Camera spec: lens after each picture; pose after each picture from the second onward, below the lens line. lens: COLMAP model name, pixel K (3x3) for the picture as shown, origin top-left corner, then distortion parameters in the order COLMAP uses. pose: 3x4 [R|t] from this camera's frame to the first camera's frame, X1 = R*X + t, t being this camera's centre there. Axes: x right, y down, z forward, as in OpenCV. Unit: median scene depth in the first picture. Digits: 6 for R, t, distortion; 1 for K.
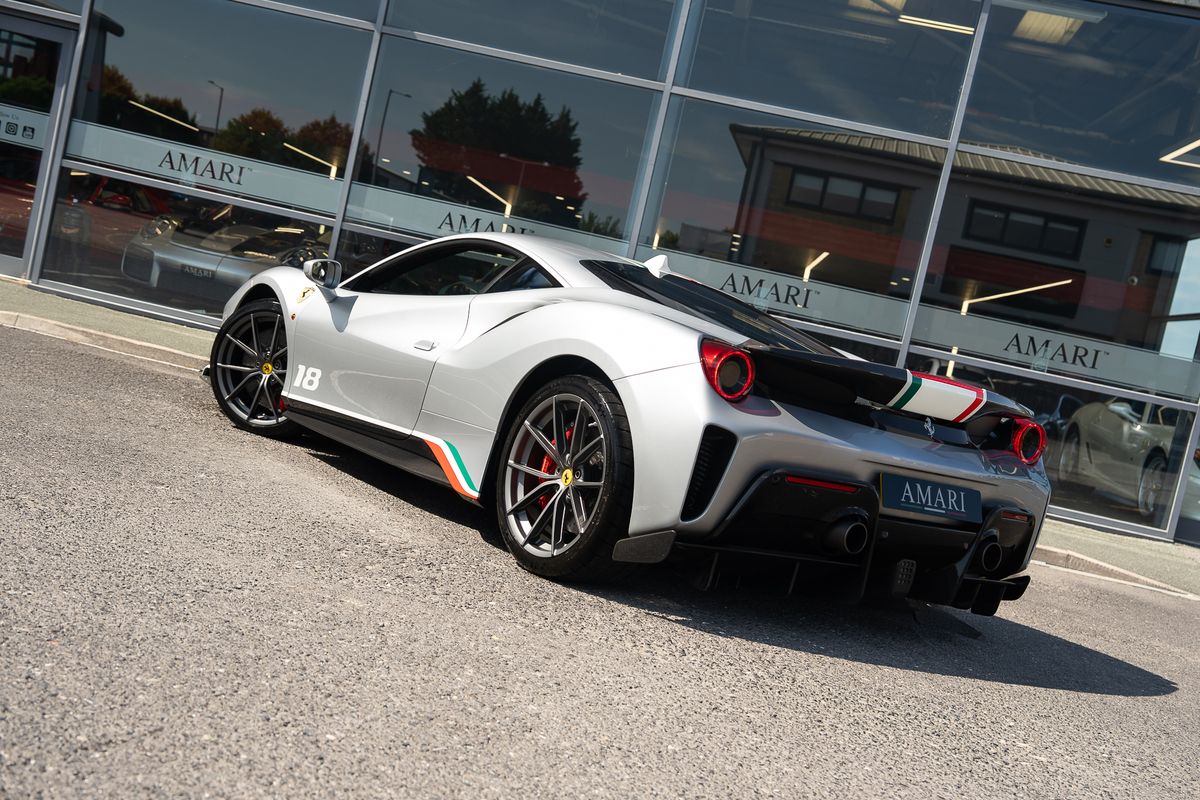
lens RADIAL K [[1418.4, 0, 600.0], [0, 1418.4, 400.0], [0, 0, 1]] dist [0.090134, 0.019205]
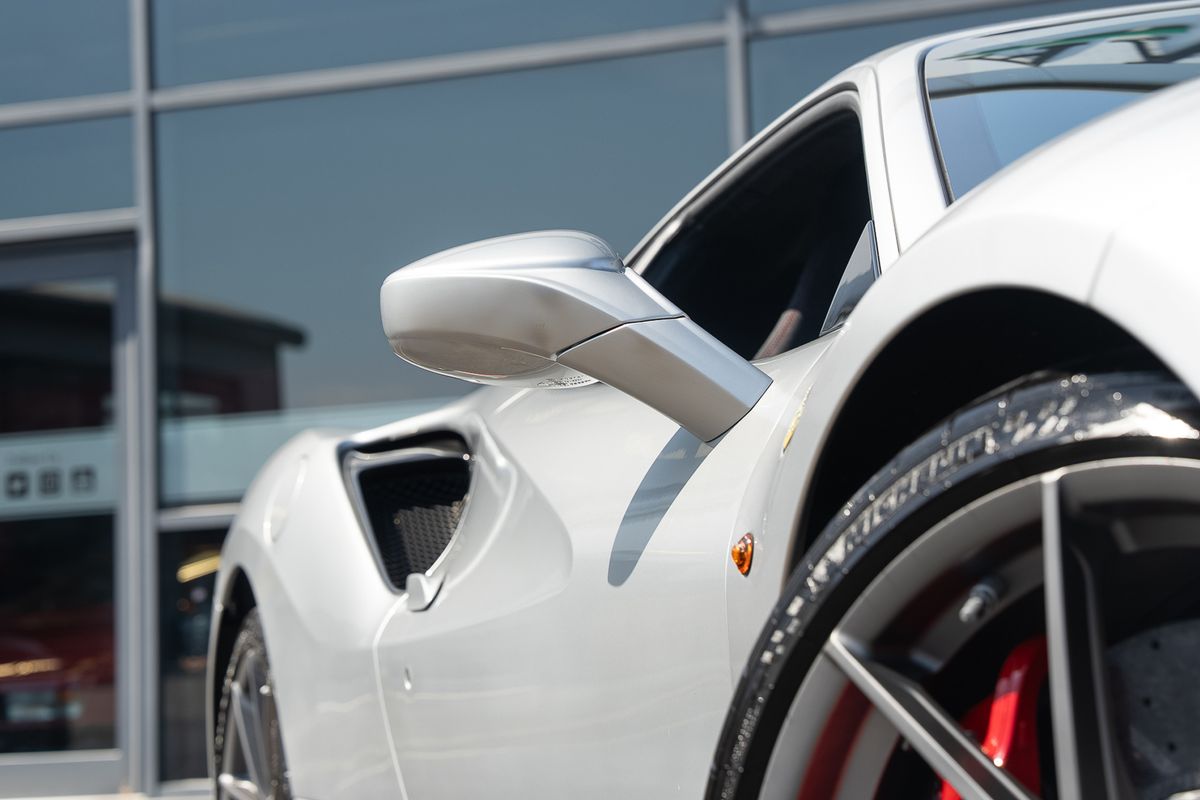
lens RADIAL K [[2243.8, 0, 600.0], [0, 2243.8, 400.0], [0, 0, 1]] dist [0.191003, -0.064807]
pose [[0.939774, -0.280462, -0.195360, -0.087200], [0.228593, 0.940664, -0.250791, 0.012448], [0.254106, 0.191029, 0.948123, 0.339512]]
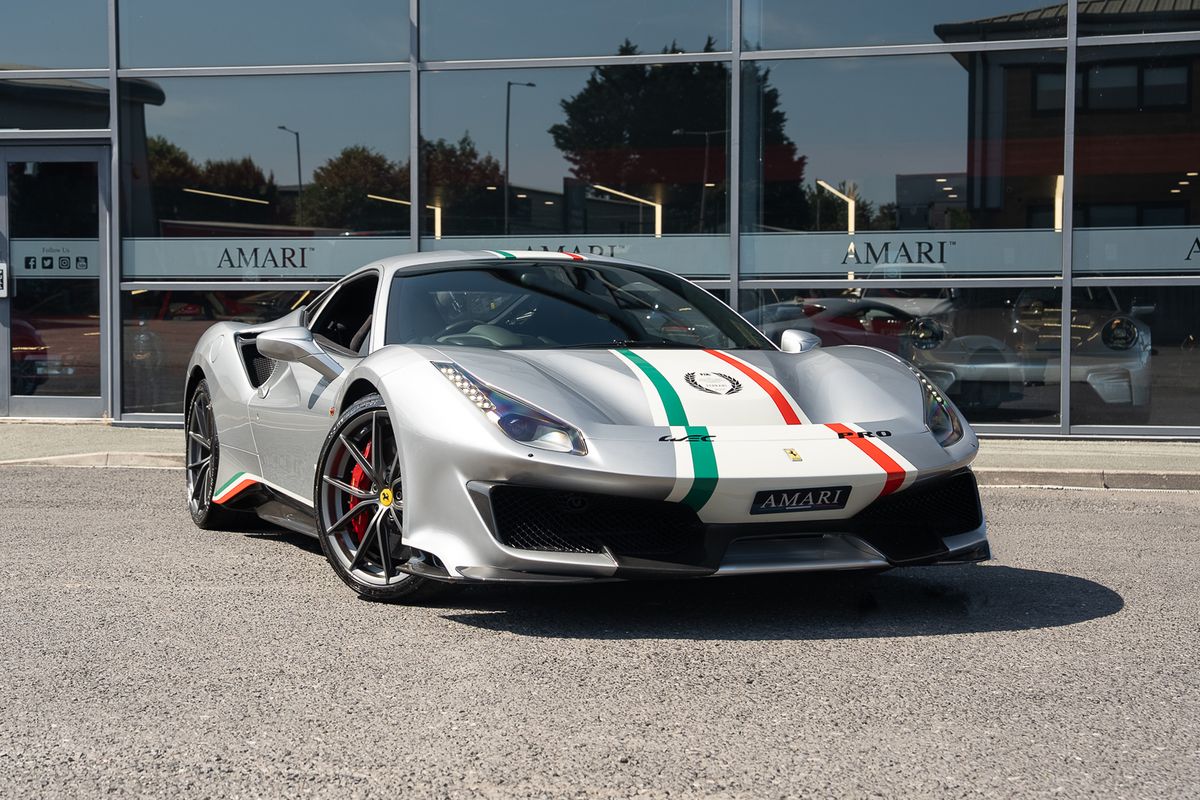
lens RADIAL K [[2243.8, 0, 600.0], [0, 2243.8, 400.0], [0, 0, 1]] dist [0.191003, -0.064807]
pose [[0.964537, -0.208503, -0.161849, 0.143466], [0.201962, 0.977788, -0.056051, 0.050261], [0.169941, 0.021376, 0.985222, -0.378506]]
